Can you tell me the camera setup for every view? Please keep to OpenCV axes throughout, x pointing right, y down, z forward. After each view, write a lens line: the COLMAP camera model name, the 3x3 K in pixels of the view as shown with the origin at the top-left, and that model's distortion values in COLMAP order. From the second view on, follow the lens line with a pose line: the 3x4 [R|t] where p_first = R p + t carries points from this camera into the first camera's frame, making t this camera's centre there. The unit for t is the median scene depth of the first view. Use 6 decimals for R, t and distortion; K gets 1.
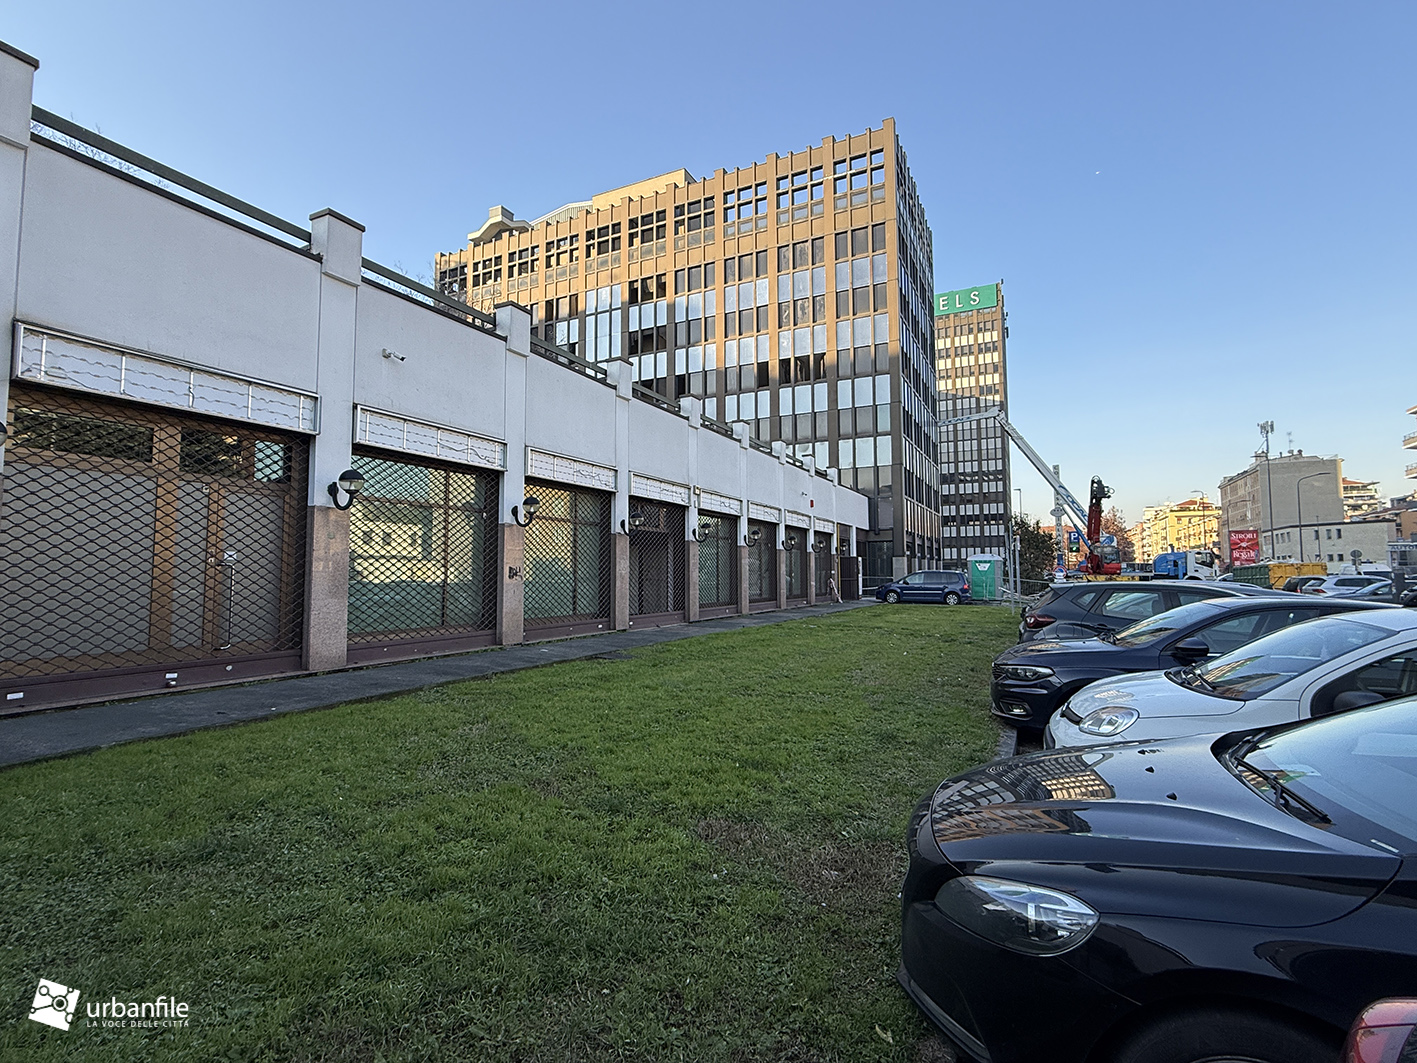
lens RADIAL K [[703.5, 0, 708.9], [0, 703.5, 521.8], [0, 0, 1]] dist [0.002642, -0.003111]
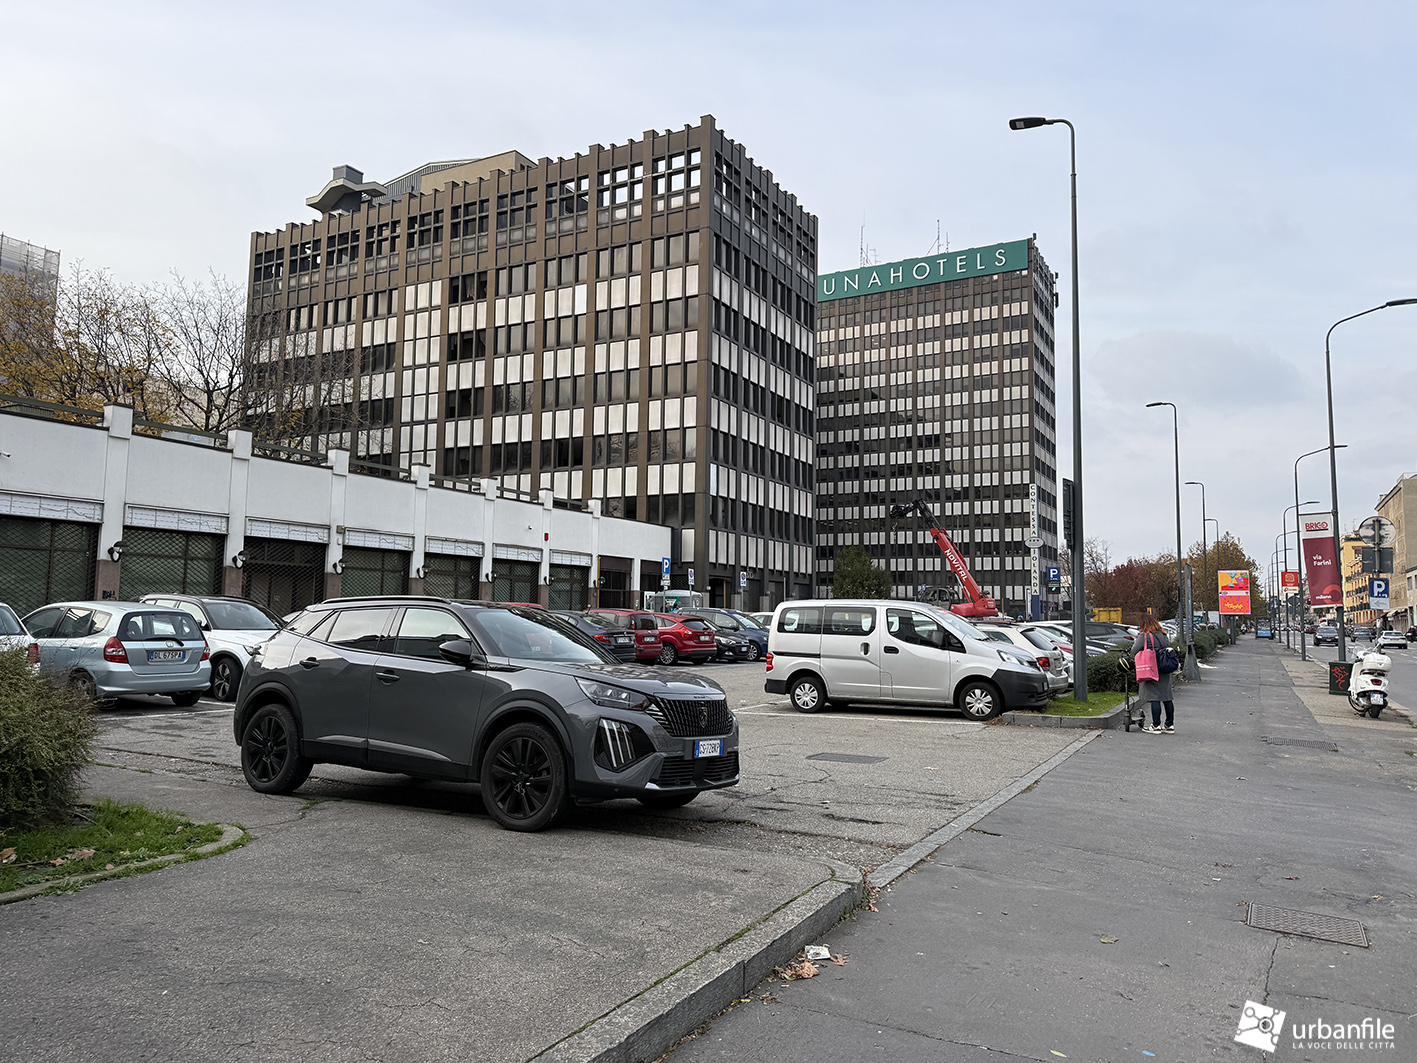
lens RADIAL K [[999.5, 0, 701.0], [0, 999.5, 533.5], [0, 0, 1]] dist [0.057654, -0.029252]
pose [[0.999343, 0.016428, -0.032299, 0.256021], [-0.016694, 0.999829, -0.007988, -0.014219], [0.032163, 0.008522, 0.999446, -0.263659]]
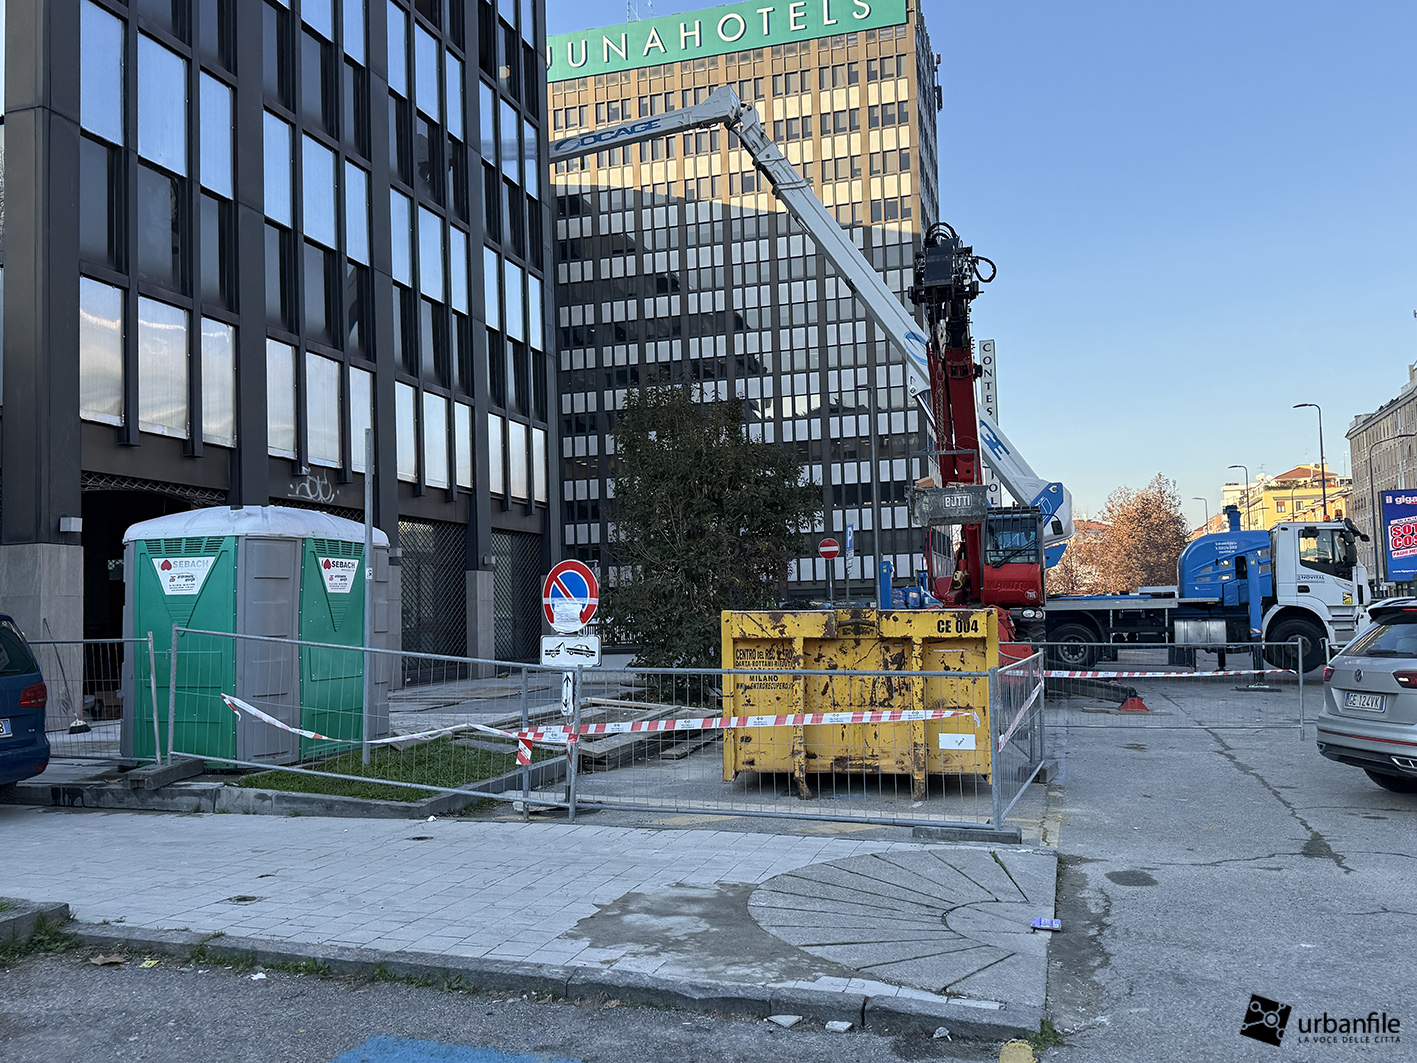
lens RADIAL K [[1313.3, 0, 699.2], [0, 1313.3, 543.1], [0, 0, 1]] dist [0.096118, 0.000000]
pose [[0.984231, -0.013408, 0.176377, 0.323437], [0.010749, 0.999814, 0.016024, 0.037031], [-0.176559, -0.013876, 0.984192, 0.461425]]
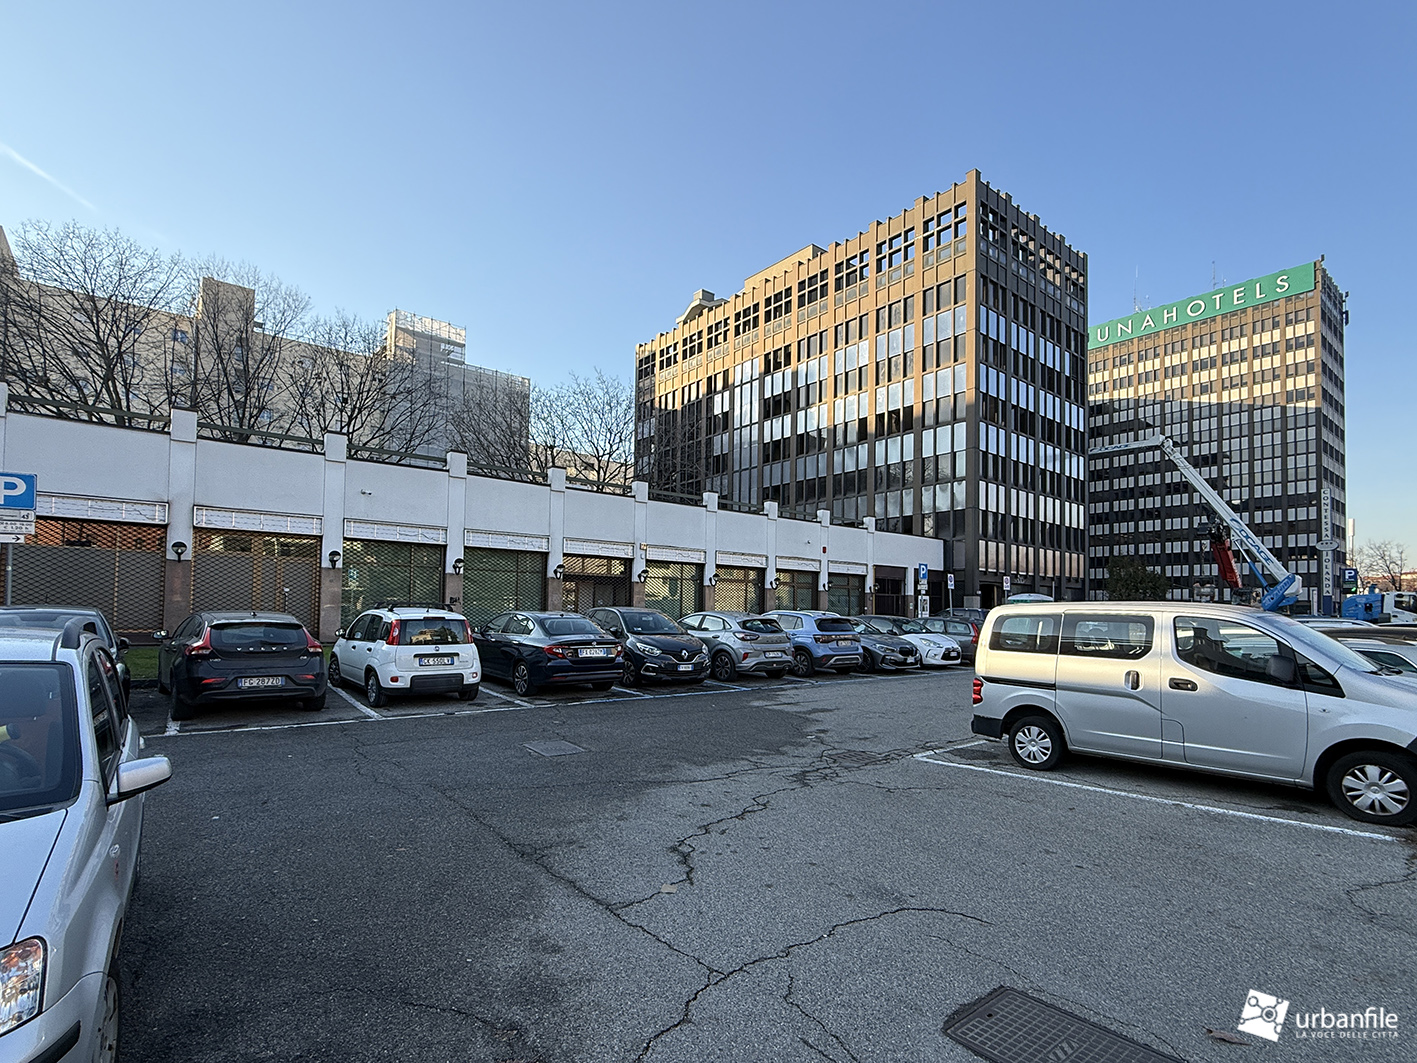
lens RADIAL K [[703.5, 0, 706.3], [0, 703.5, 589.2], [0, 0, 1]] dist [0.002642, -0.003111]
pose [[0.912158, 0.005676, -0.409799, 0.278795], [0.011486, 0.999157, 0.039406, -0.005365], [0.409677, -0.040651, 0.911324, -0.101636]]
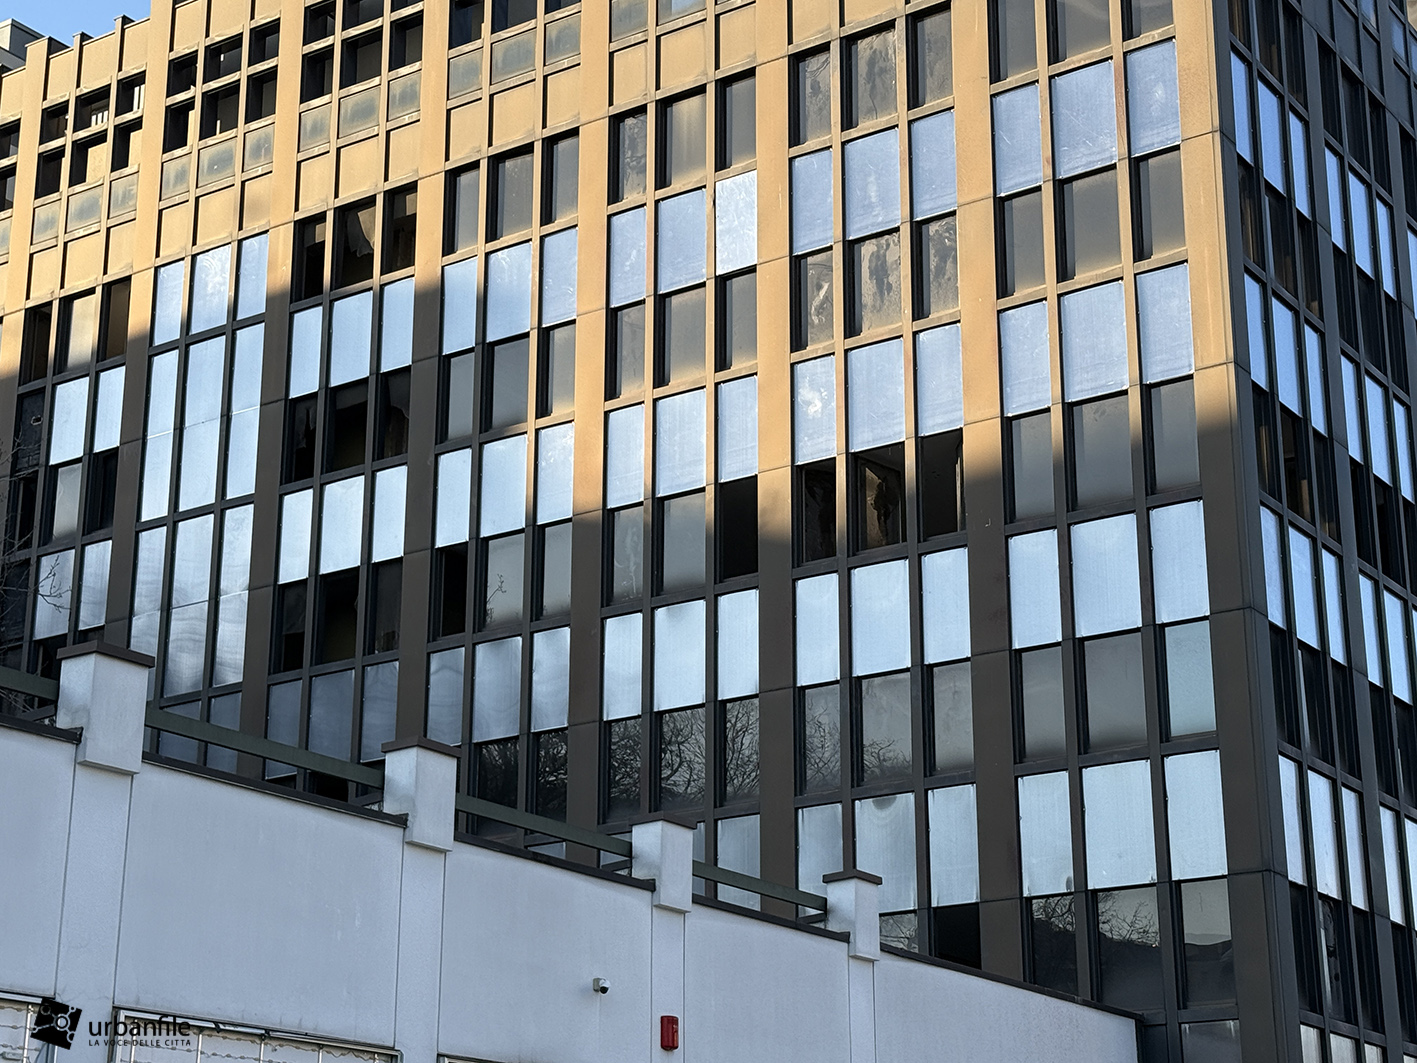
lens RADIAL K [[2508.1, 0, 706.9], [0, 2508.1, 532.5], [0, 0, 1]] dist [0.143537, 0.000000]
pose [[0.991889, -0.034554, -0.122318, 0.160699], [0.003891, 0.970142, -0.242506, 0.009686], [0.127046, 0.240063, 0.962408, 0.120939]]
